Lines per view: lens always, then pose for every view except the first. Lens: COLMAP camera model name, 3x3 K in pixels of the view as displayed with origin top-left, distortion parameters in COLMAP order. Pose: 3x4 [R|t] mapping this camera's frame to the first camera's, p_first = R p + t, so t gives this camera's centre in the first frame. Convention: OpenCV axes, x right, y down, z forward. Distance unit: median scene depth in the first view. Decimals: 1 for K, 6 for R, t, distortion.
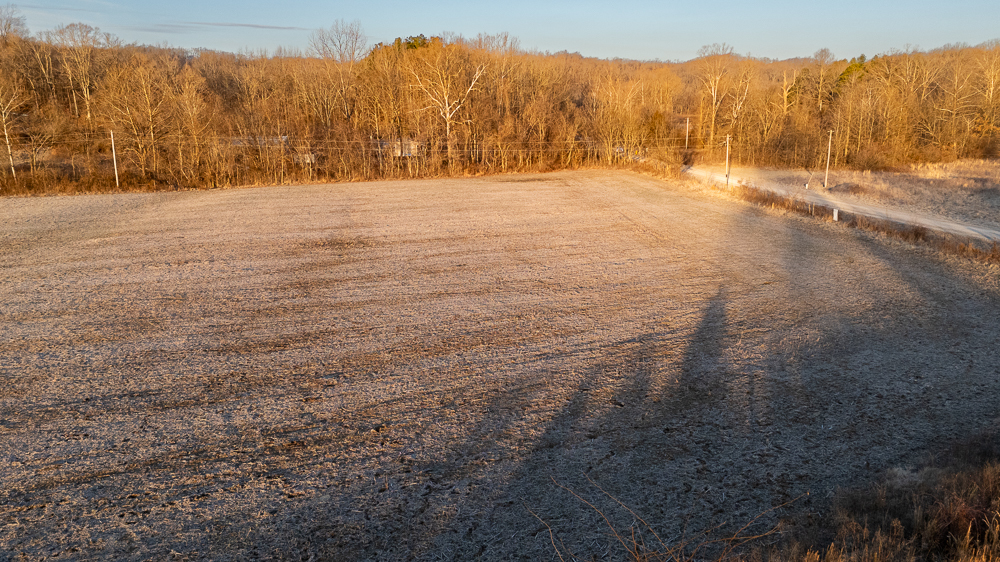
lens RADIAL K [[697.2, 0, 500.0], [0, 697.2, 281.0], [0, 0, 1]] dist [0.026447, -0.001773]
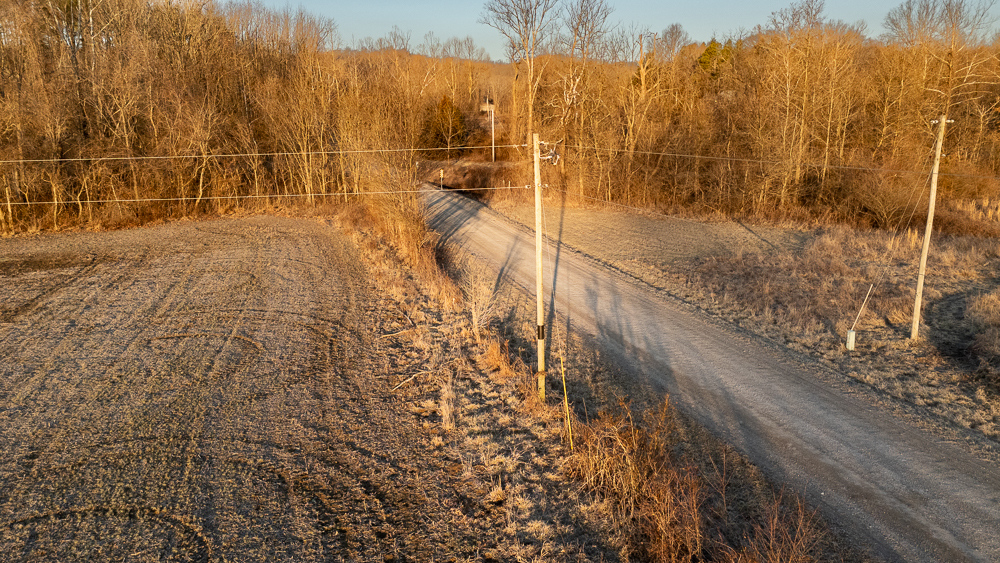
lens RADIAL K [[697.2, 0, 500.0], [0, 697.2, 281.5], [0, 0, 1]] dist [0.026447, -0.001773]
pose [[0.975626, -0.043275, 0.215129, 0.162428], [0.044224, 0.999022, 0.000401, -0.100272], [-0.214936, 0.009123, 0.976586, 0.485894]]
